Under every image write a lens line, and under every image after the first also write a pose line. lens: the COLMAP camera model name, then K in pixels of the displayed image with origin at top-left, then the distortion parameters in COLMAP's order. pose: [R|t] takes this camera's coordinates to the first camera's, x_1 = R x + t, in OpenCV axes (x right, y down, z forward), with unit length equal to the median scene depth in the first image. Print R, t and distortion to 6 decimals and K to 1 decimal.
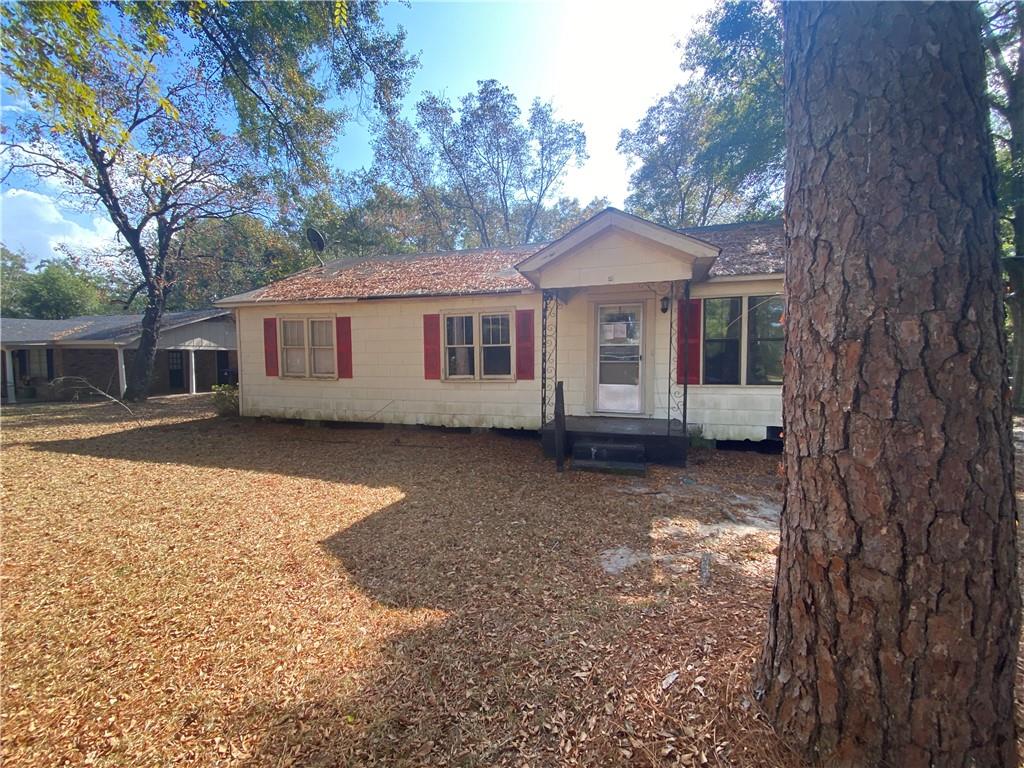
lens RADIAL K [[410.8, 0, 509.1], [0, 410.8, 382.9], [0, 0, 1]] dist [-0.002588, -0.000064]
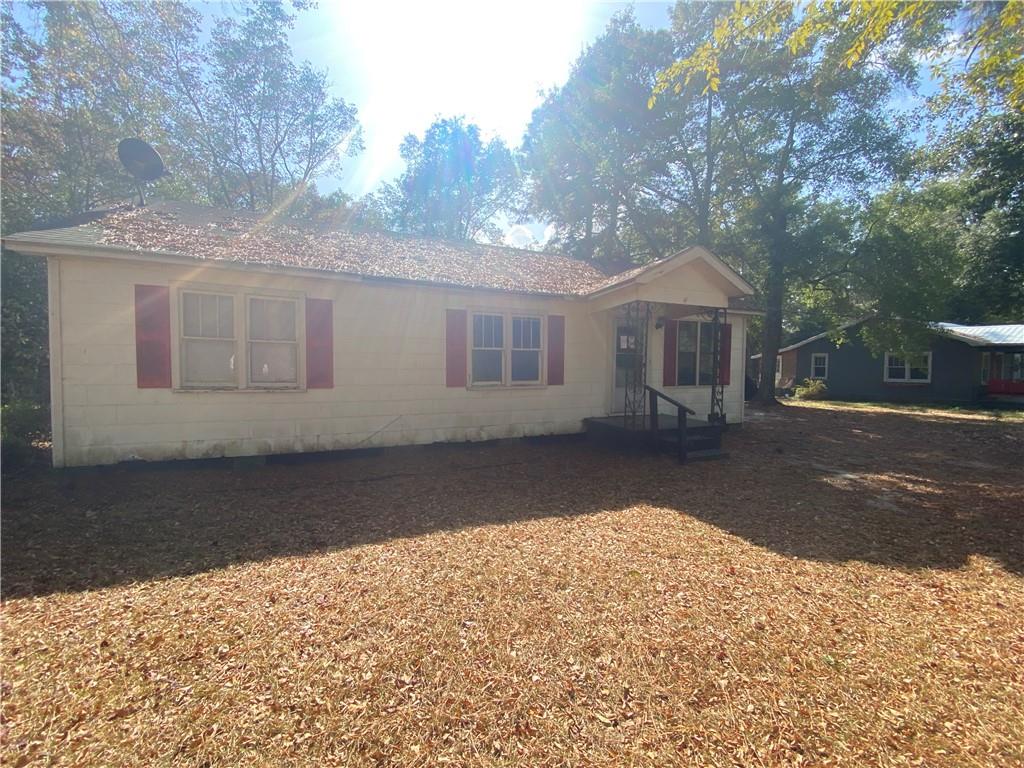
lens RADIAL K [[410.8, 0, 509.3], [0, 410.8, 386.0], [0, 0, 1]] dist [-0.002588, -0.000064]
pose [[0.757311, -0.021984, 0.652685, -0.662018], [0.023702, 0.999700, 0.006171, -0.013461], [-0.652625, 0.010796, 0.757604, 0.295540]]
